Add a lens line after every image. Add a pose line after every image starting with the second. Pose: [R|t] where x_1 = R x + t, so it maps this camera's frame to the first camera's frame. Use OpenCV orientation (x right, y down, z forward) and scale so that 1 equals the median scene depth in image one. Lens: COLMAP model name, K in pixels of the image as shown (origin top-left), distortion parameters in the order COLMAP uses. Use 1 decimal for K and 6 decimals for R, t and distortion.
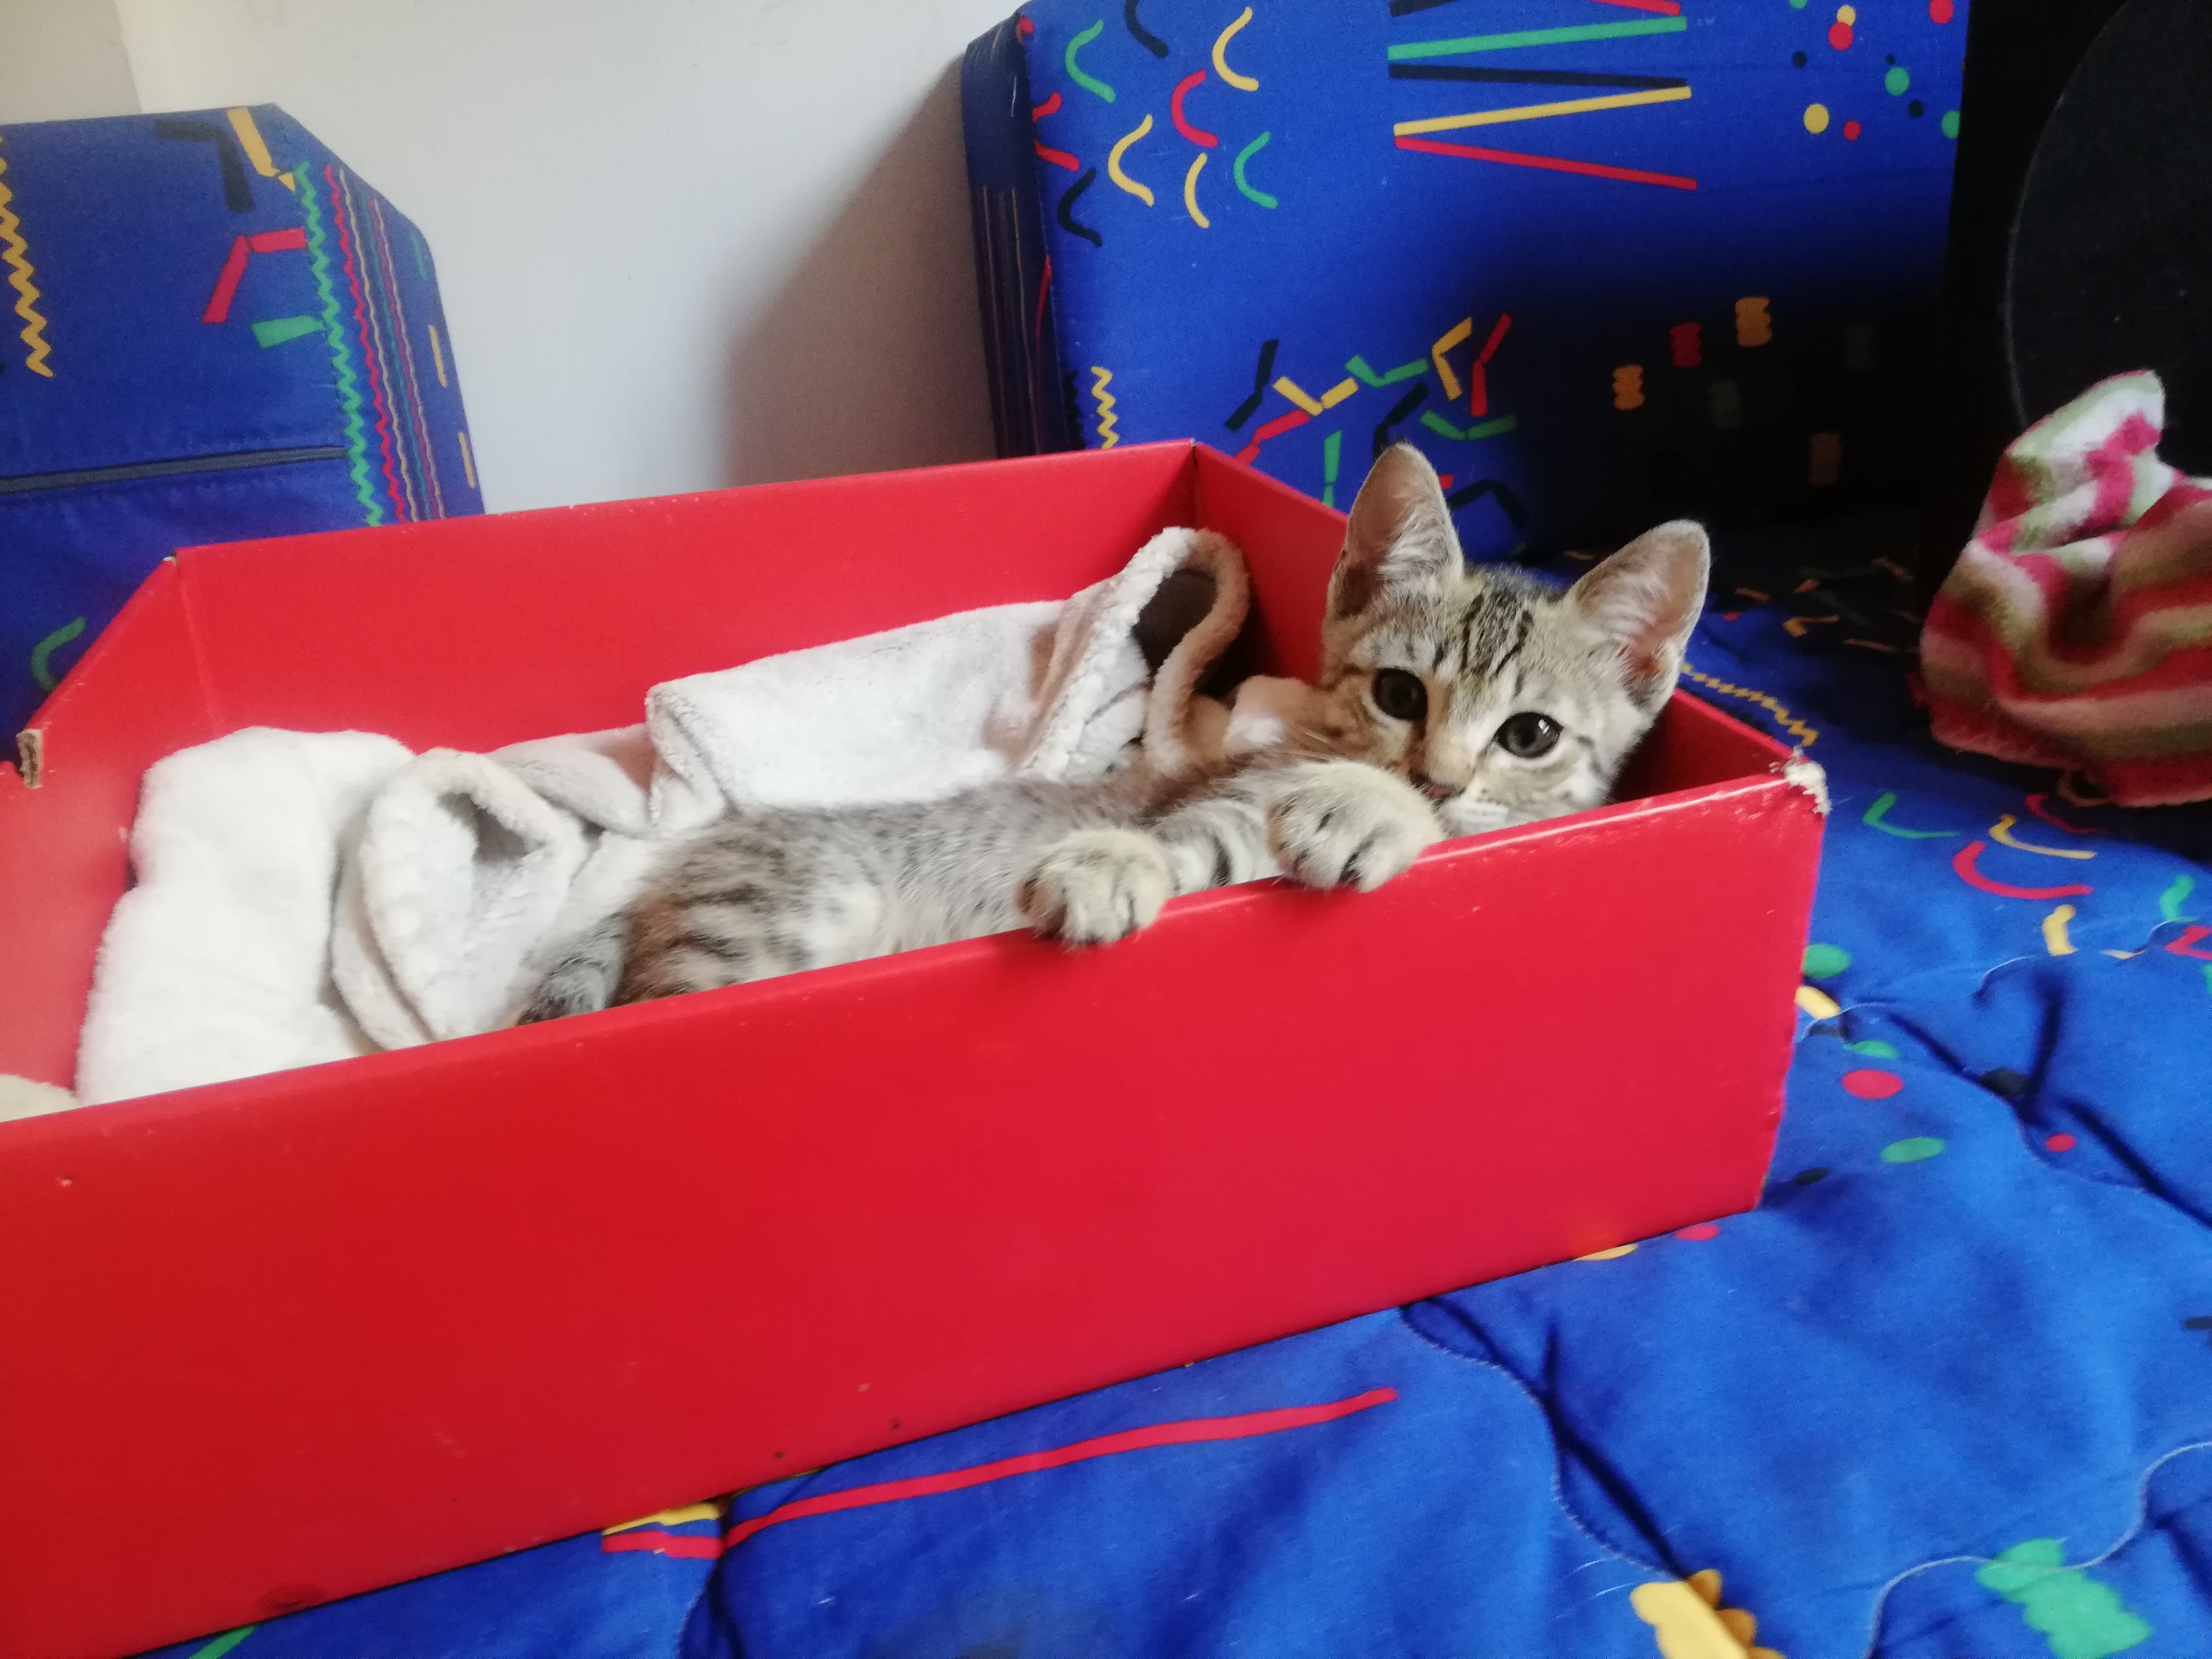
lens RADIAL K [[1707.5, 0, 1145.8], [0, 1707.5, 829.7], [0, 0, 1]] dist [0.066763, -0.143939]
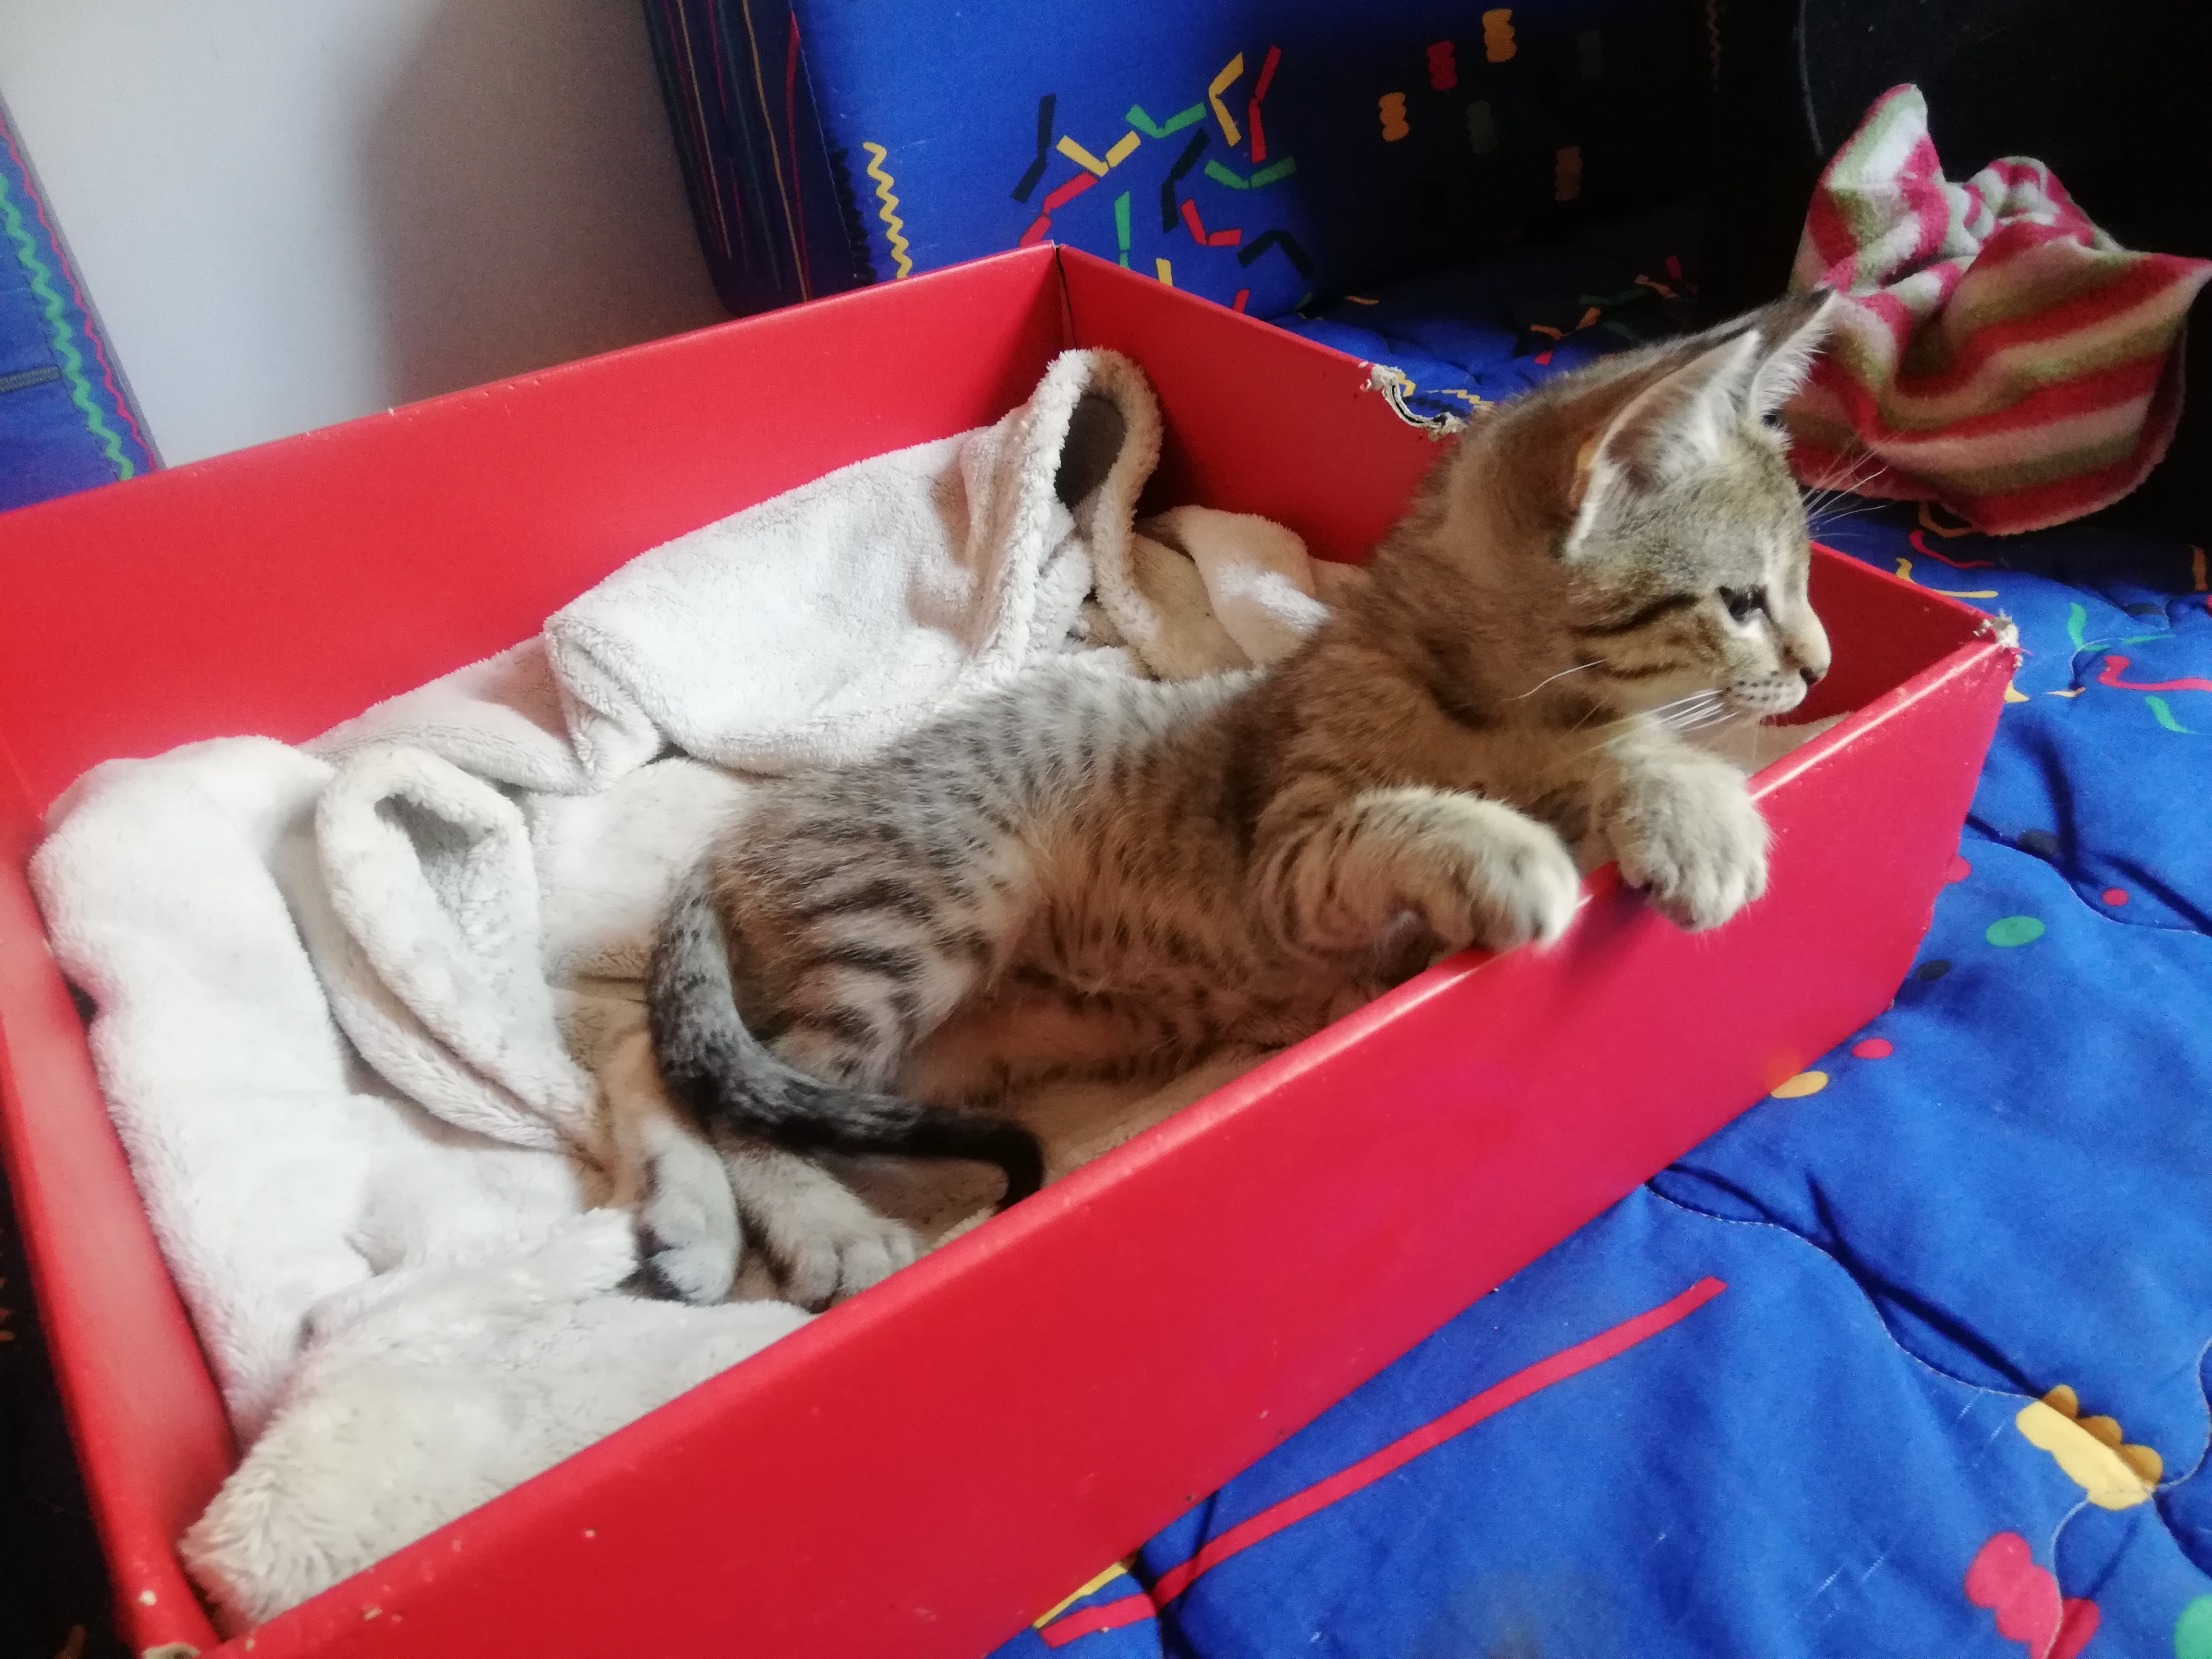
lens RADIAL K [[1699.0, 0, 1154.0], [0, 1699.0, 830.0], [0, 0, 1]] dist [0.053080, -0.108302]
pose [[0.950905, -0.178713, 0.252670, -0.232972], [0.127845, 0.970338, 0.205181, -0.116673], [-0.281844, -0.162805, 0.945547, 0.086728]]
